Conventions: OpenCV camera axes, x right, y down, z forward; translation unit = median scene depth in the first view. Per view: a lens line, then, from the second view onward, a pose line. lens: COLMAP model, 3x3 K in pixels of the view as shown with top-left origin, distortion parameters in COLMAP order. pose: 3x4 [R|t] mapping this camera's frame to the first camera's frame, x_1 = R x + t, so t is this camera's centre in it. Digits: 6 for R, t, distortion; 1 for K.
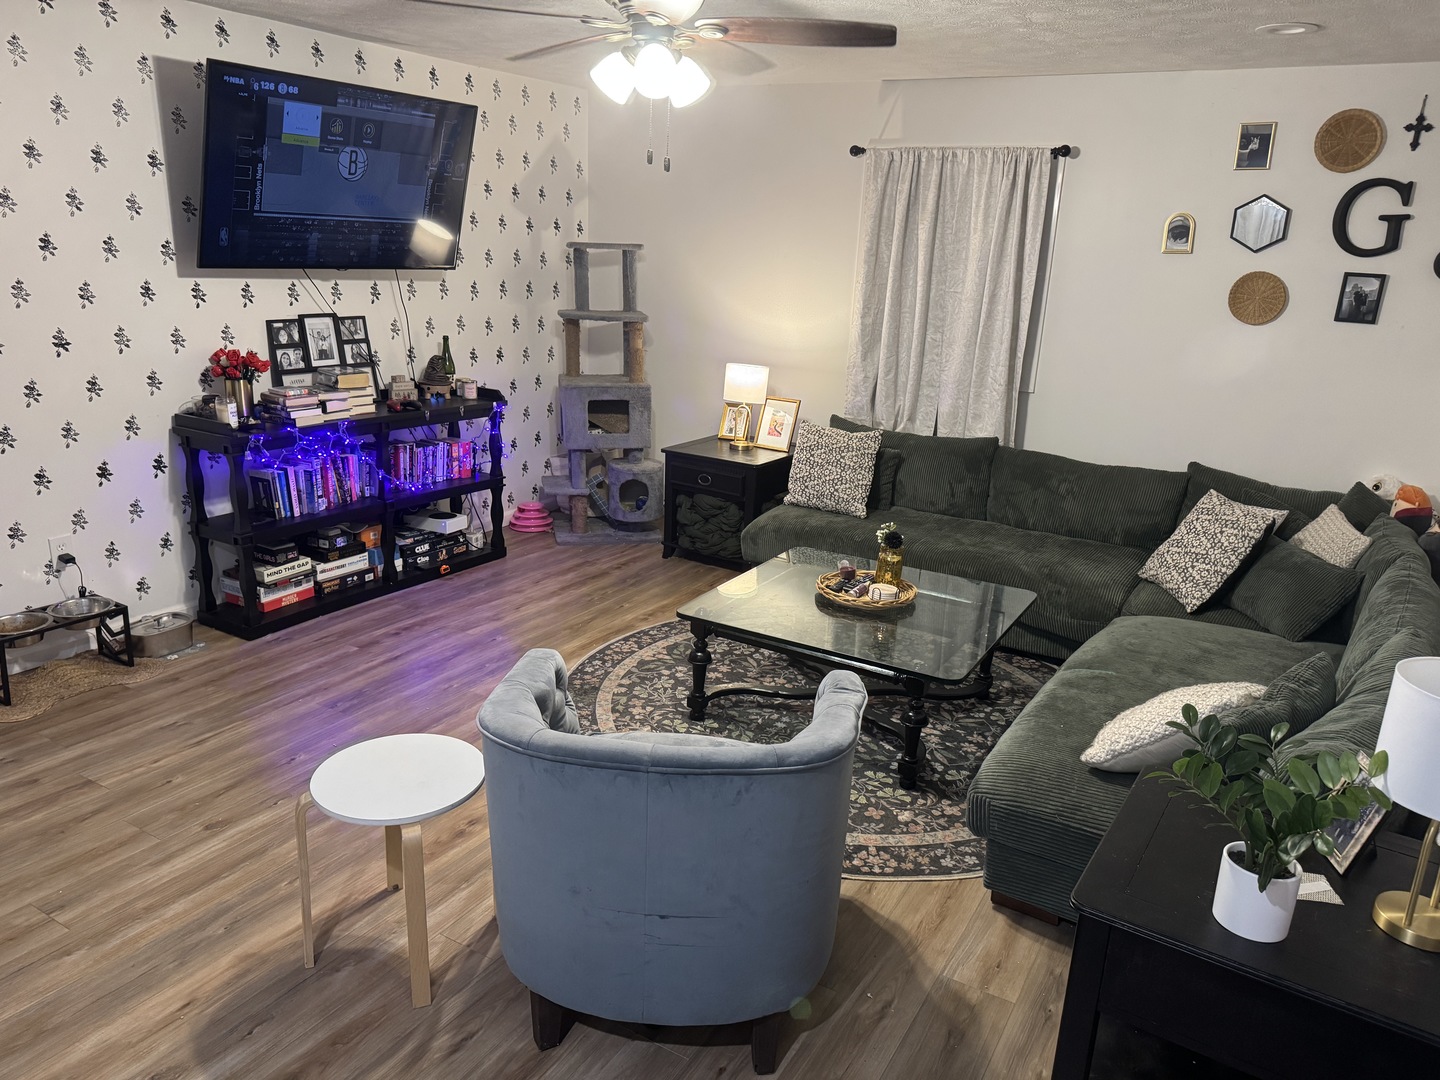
lens RADIAL K [[987.2, 0, 721.0], [0, 987.2, 561.5], [0, 0, 1]] dist [0.048121, -0.080814]
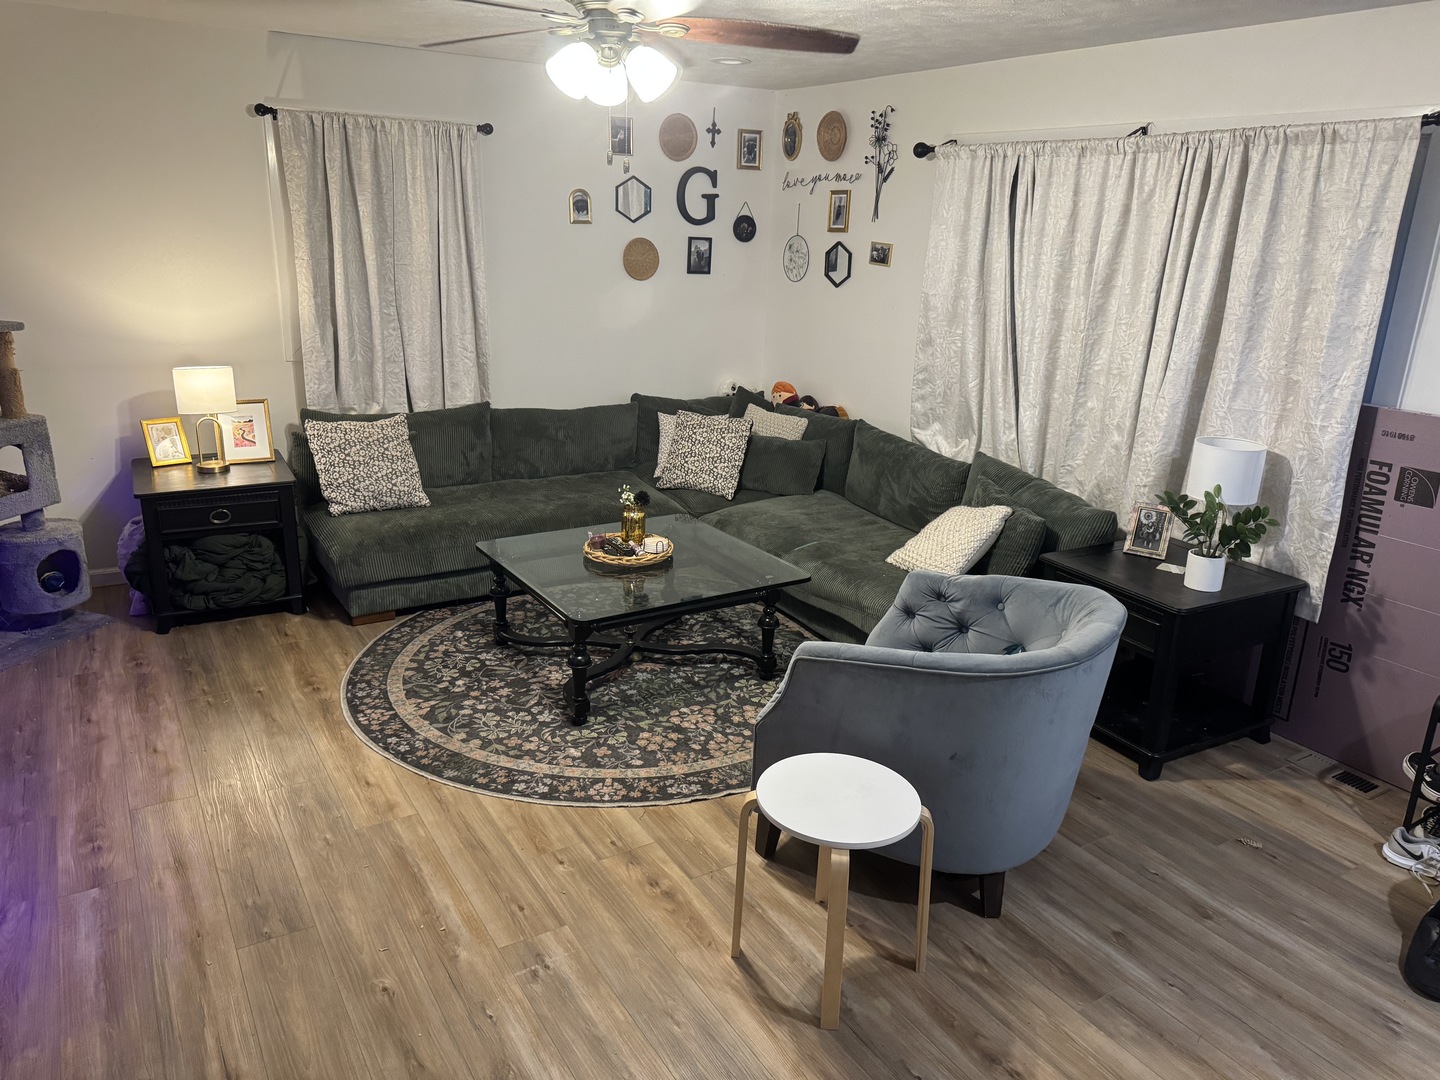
lens RADIAL K [[1033.0, 0, 720.0], [0, 1033.0, 540.0], [0, 0, 1]] dist [0.054768, -0.142444]
pose [[0.451830, -0.279700, 0.847123, -0.622331], [0.252816, 0.950796, 0.179085, -0.128543], [-0.855531, 0.133251, 0.500311, 0.281019]]
